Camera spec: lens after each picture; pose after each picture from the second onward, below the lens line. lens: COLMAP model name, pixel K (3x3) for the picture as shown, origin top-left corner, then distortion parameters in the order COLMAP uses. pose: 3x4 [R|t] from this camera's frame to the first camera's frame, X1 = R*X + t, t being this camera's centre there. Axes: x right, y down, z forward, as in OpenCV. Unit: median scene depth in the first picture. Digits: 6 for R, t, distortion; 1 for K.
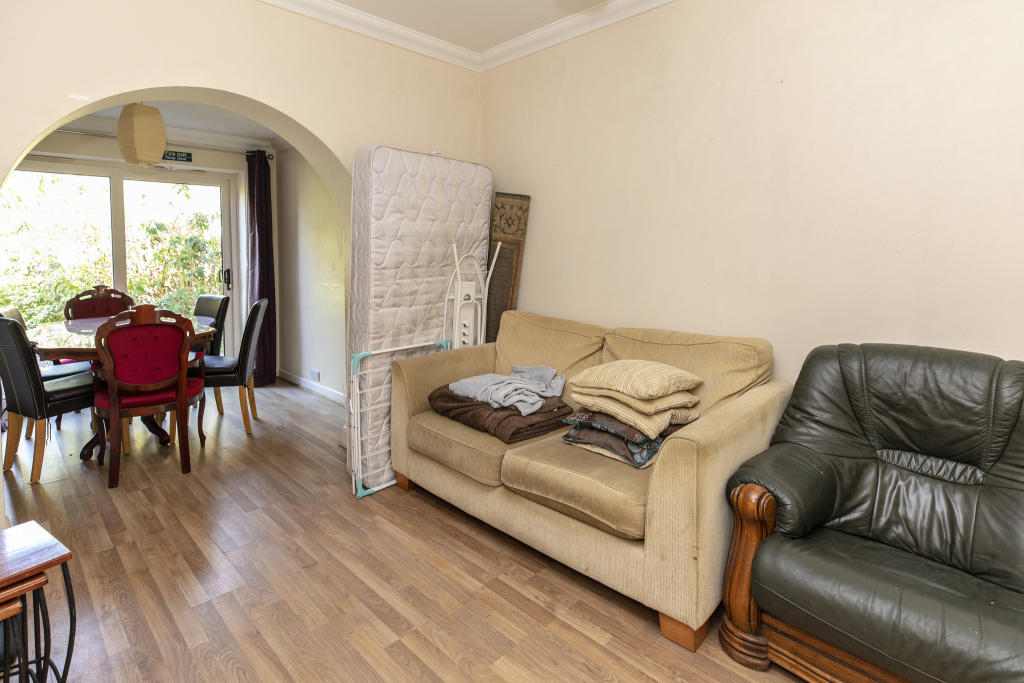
lens RADIAL K [[502.1, 0, 512.0], [0, 502.1, 341.5], [0, 0, 1]] dist [0.002892, 0.000323]
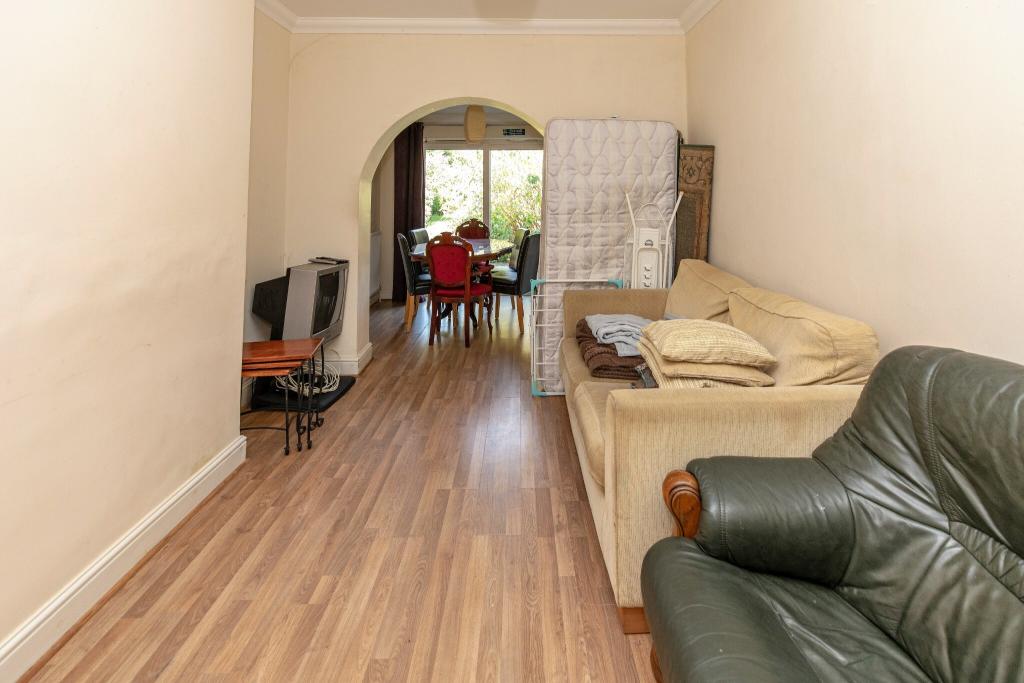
lens RADIAL K [[469.0, 0, 512.0], [0, 469.0, 240.9], [0, 0, 1]] dist [-0.000921, -0.000569]
pose [[0.712944, 0.071305, -0.697586, 0.445971], [-0.124523, 0.991879, -0.025878, -0.032995], [0.690076, 0.105315, 0.716033, 0.090808]]
